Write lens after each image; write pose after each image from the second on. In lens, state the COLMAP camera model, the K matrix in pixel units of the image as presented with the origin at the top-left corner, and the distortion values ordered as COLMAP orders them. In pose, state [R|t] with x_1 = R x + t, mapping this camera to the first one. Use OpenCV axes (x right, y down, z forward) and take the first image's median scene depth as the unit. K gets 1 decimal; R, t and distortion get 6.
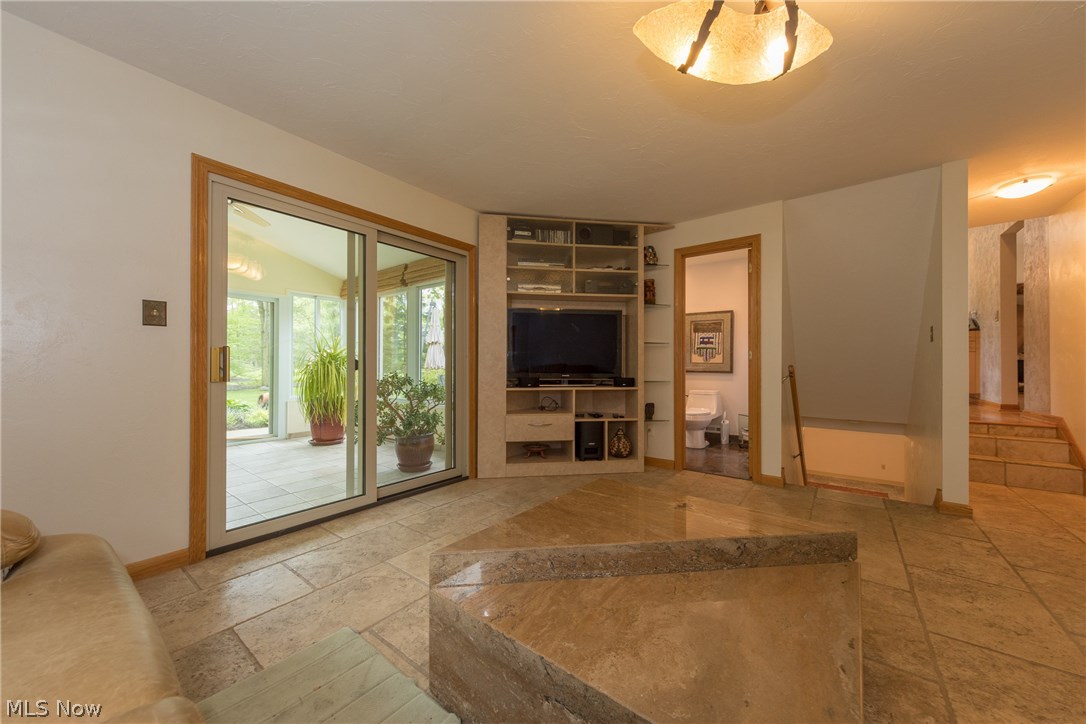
lens RADIAL K [[387.5, 0, 548.9], [0, 387.5, 362.9], [0, 0, 1]] dist [0.002141, -0.000358]
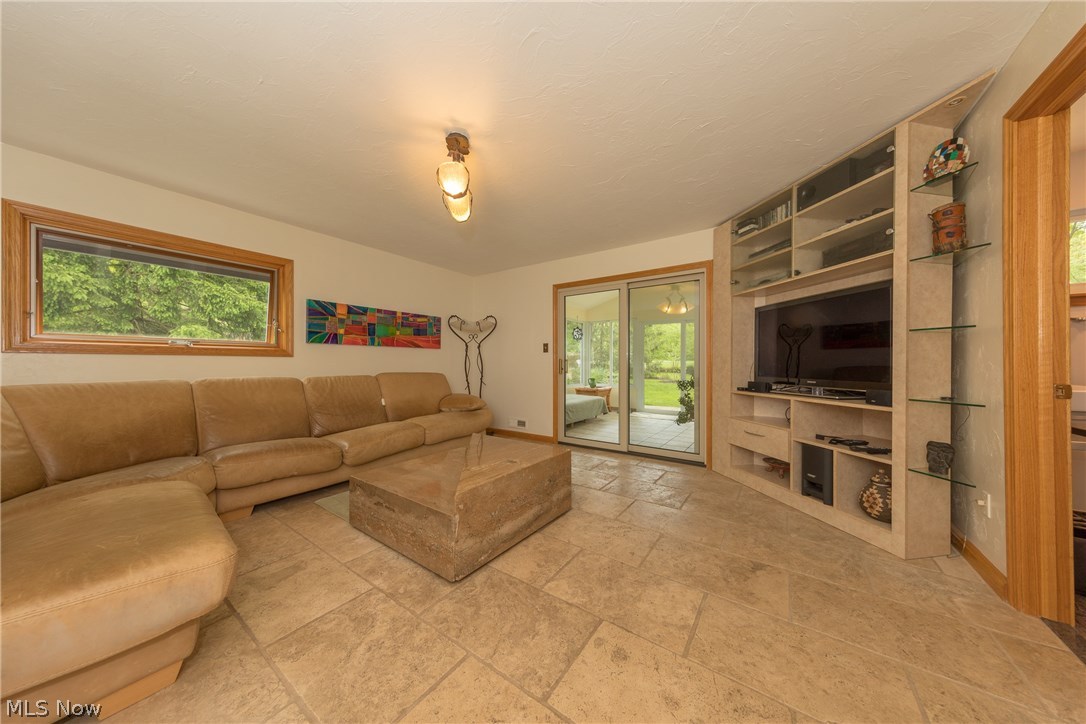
lens RADIAL K [[344.0, 0, 549.3], [0, 344.0, 363.6], [0, 0, 1]] dist [0.006106, -0.000492]
pose [[0.048267, -0.000765, -0.998834, 0.745067], [0.005796, 0.999983, -0.000485, -0.007325], [0.998818, -0.005766, 0.048271, 0.471685]]
